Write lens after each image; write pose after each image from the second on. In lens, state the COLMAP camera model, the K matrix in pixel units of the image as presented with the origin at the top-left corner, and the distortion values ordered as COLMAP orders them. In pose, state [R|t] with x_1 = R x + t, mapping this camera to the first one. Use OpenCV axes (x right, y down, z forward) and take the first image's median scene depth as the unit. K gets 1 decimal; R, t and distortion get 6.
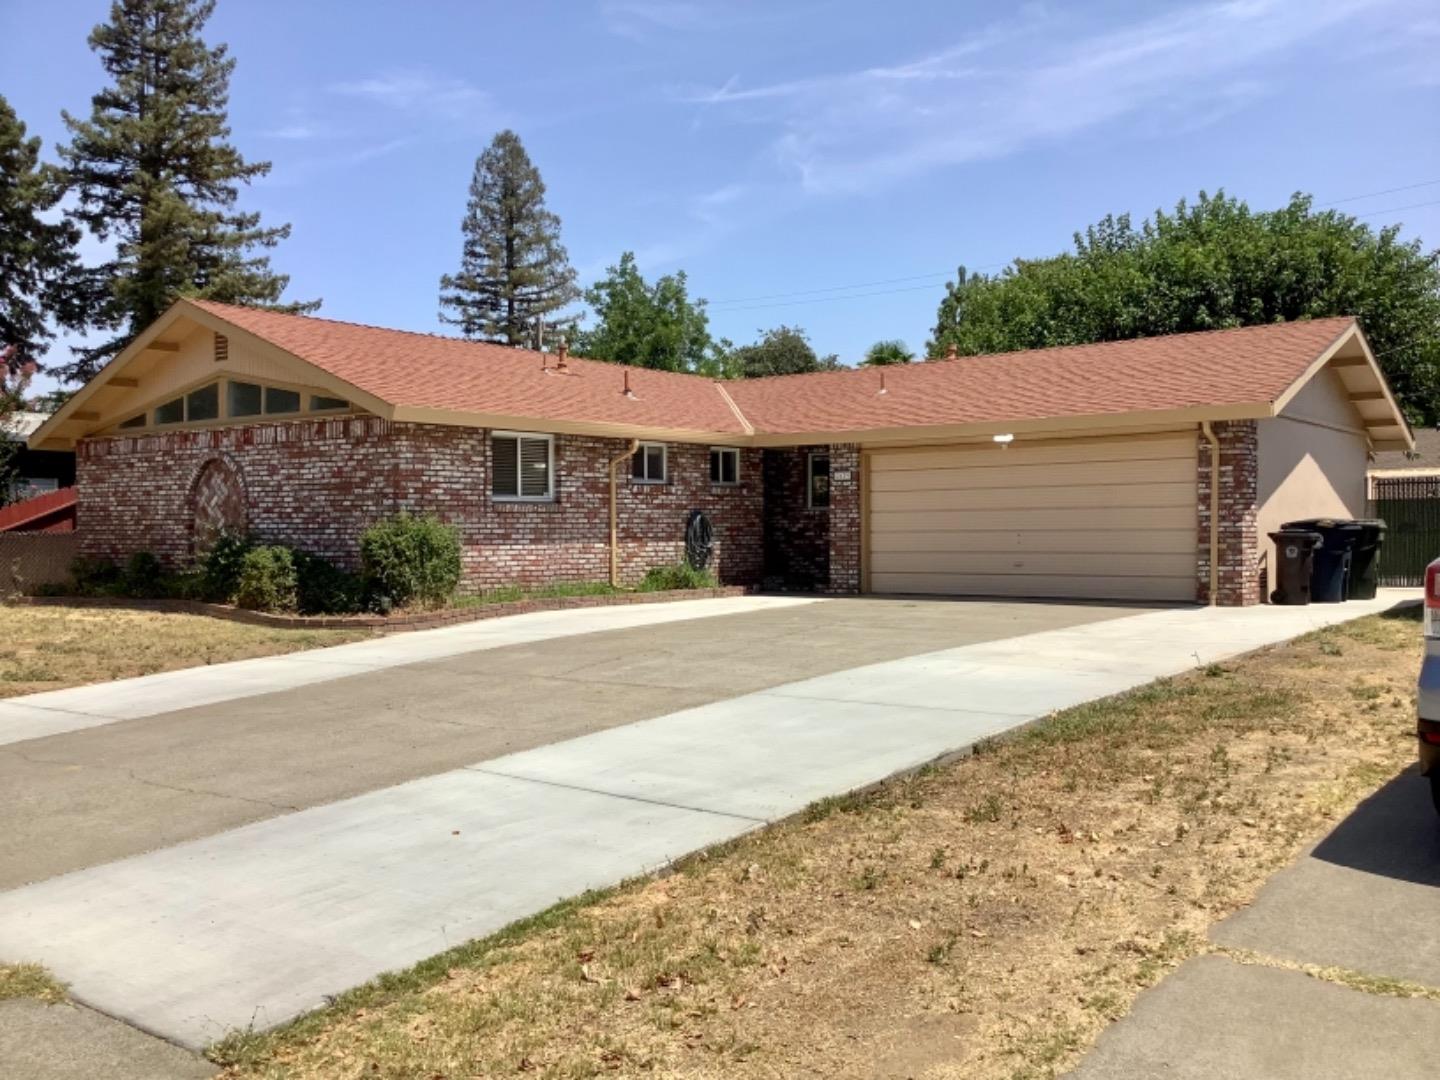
lens RADIAL K [[1316.2, 0, 720.0], [0, 1316.2, 540.0], [0, 0, 1]] dist [0.104521, -0.193436]
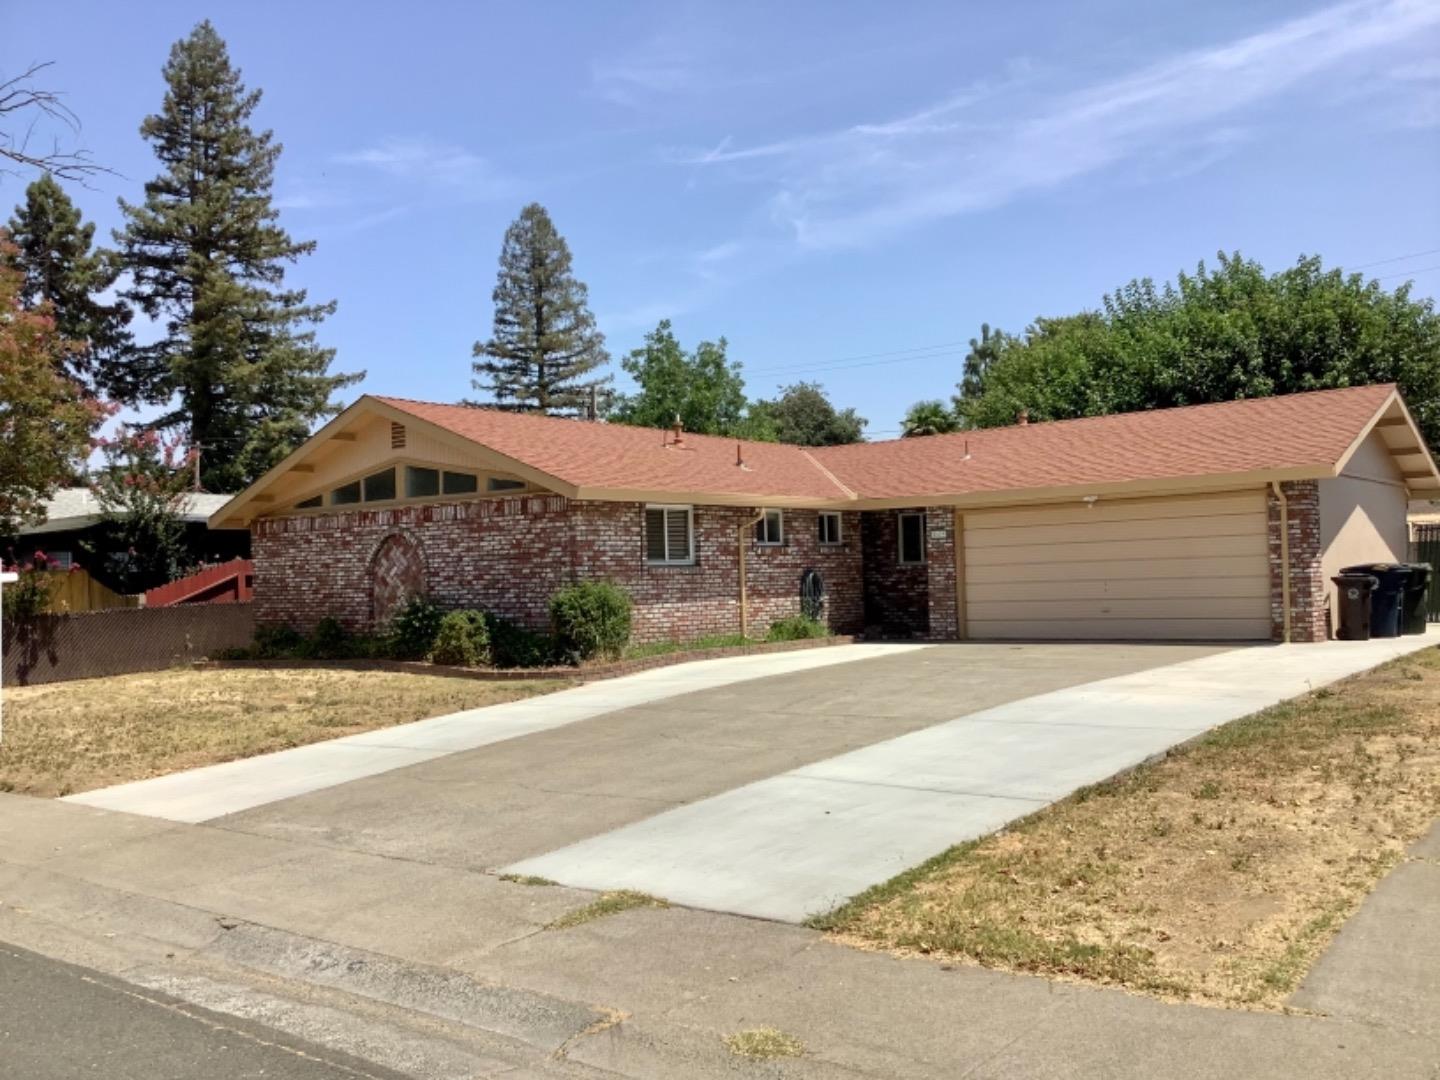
lens RADIAL K [[1316.2, 0, 720.0], [0, 1316.2, 540.0], [0, 0, 1]] dist [0.104521, -0.193436]
pose [[0.999688, -0.024670, -0.003843, -0.086378], [0.024499, 0.998919, -0.039494, -0.004117], [0.004813, 0.039387, 0.999212, -0.116085]]
